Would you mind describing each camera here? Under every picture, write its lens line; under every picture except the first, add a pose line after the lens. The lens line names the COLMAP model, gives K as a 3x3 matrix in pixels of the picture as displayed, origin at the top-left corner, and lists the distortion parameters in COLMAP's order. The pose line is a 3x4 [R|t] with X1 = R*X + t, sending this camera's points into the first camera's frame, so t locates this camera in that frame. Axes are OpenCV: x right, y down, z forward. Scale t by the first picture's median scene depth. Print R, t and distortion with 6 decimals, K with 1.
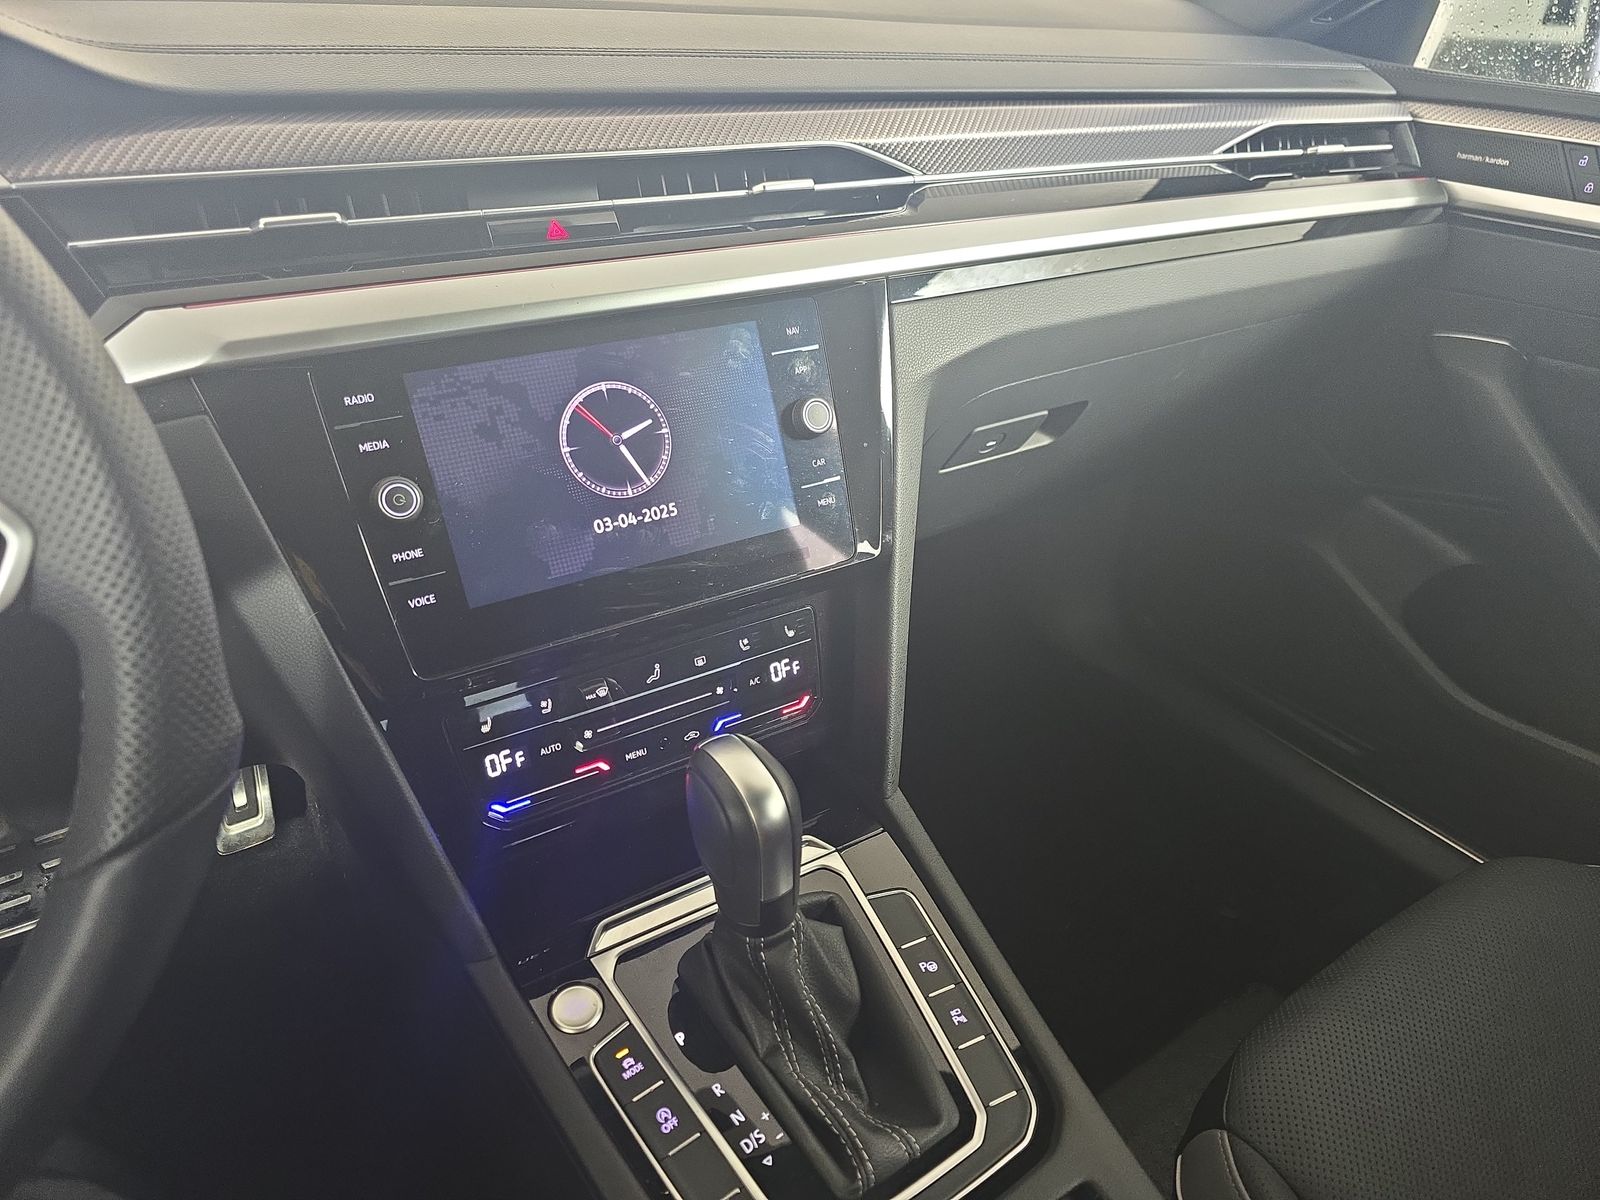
lens RADIAL K [[1081.4, 0, 781.1], [0, 1081.4, 592.5], [0, 0, 1]] dist [0.027404, -0.039649]
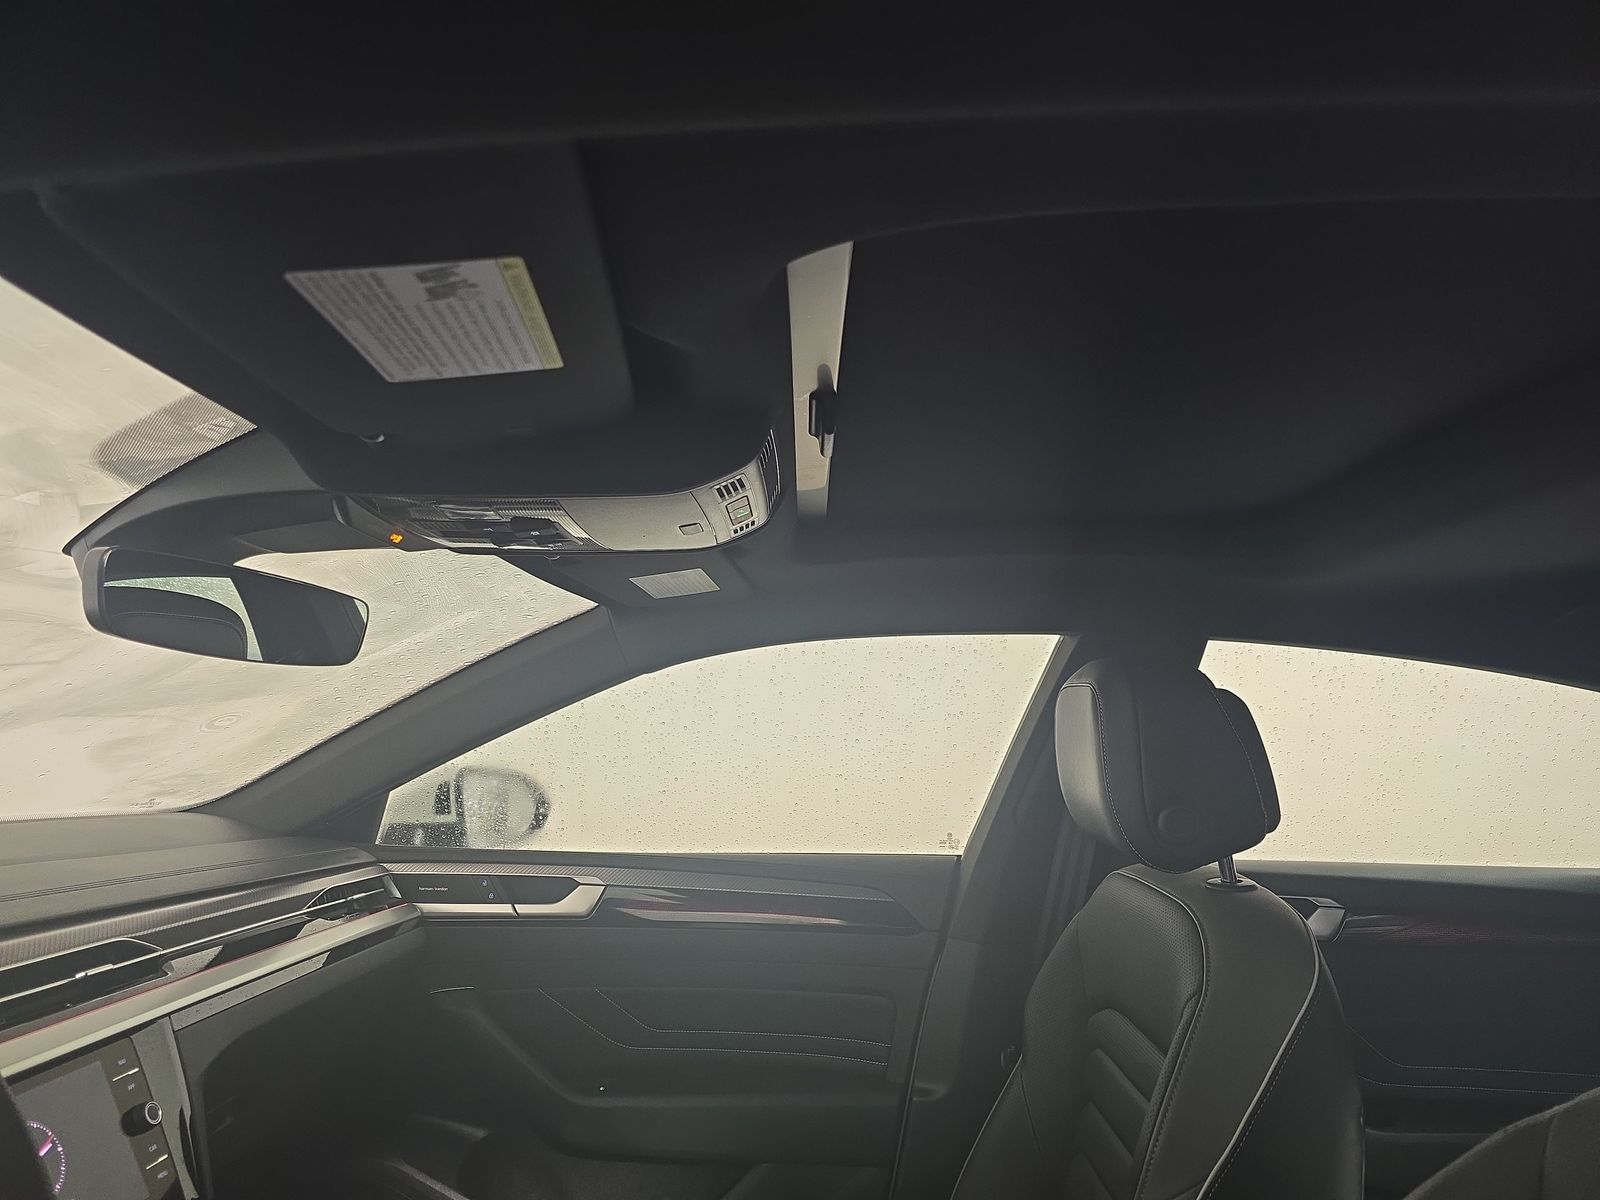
lens RADIAL K [[1081.4, 0, 781.1], [0, 1081.4, 592.5], [0, 0, 1]] dist [0.027404, -0.039649]
pose [[0.575452, 0.090261, 0.812839, -0.745247], [0.415902, 0.823481, -0.385882, 0.180854], [-0.704187, 0.560118, 0.436334, -0.655645]]
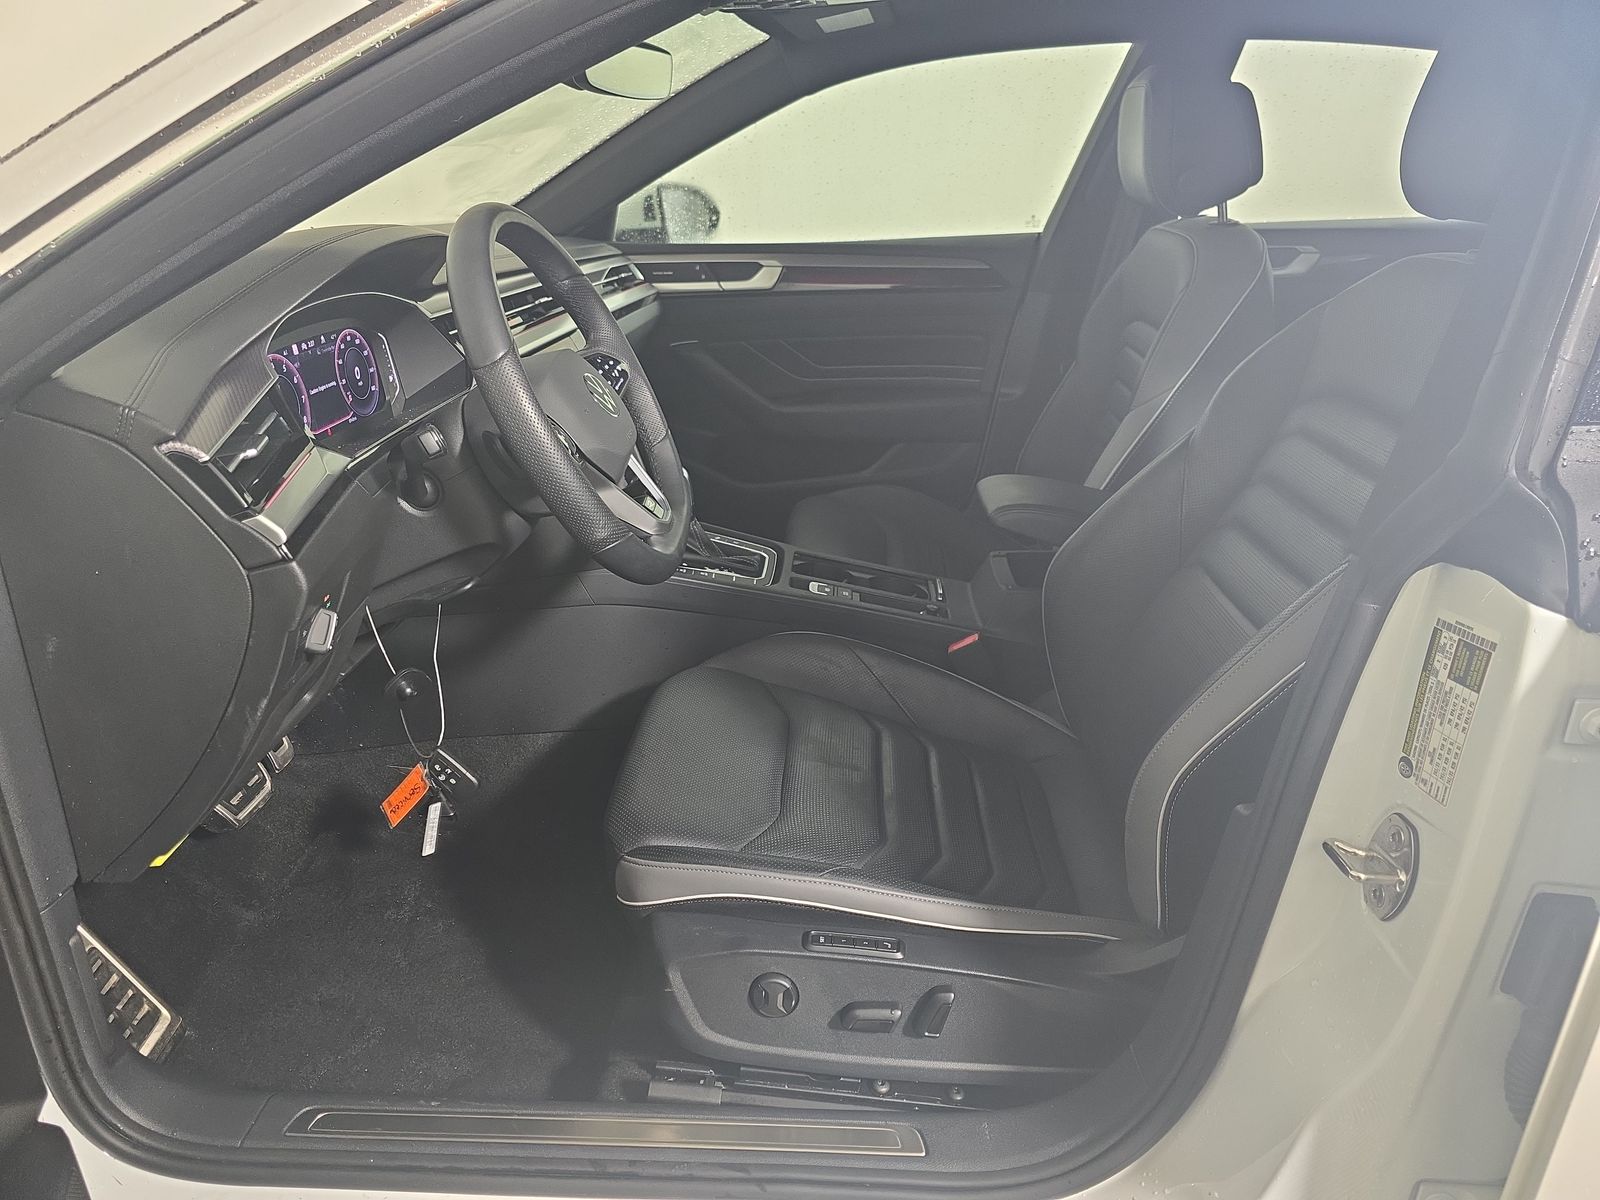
lens RADIAL K [[1057.0, 0, 800.0], [0, 1057.0, 600.0], [0, 0, 1]] dist [0.066950, -0.070834]
pose [[0.601037, -0.345626, 0.720623, -1.718826], [0.447978, 0.892390, 0.054372, 0.409582], [-0.661869, 0.290143, 0.691192, -1.003253]]
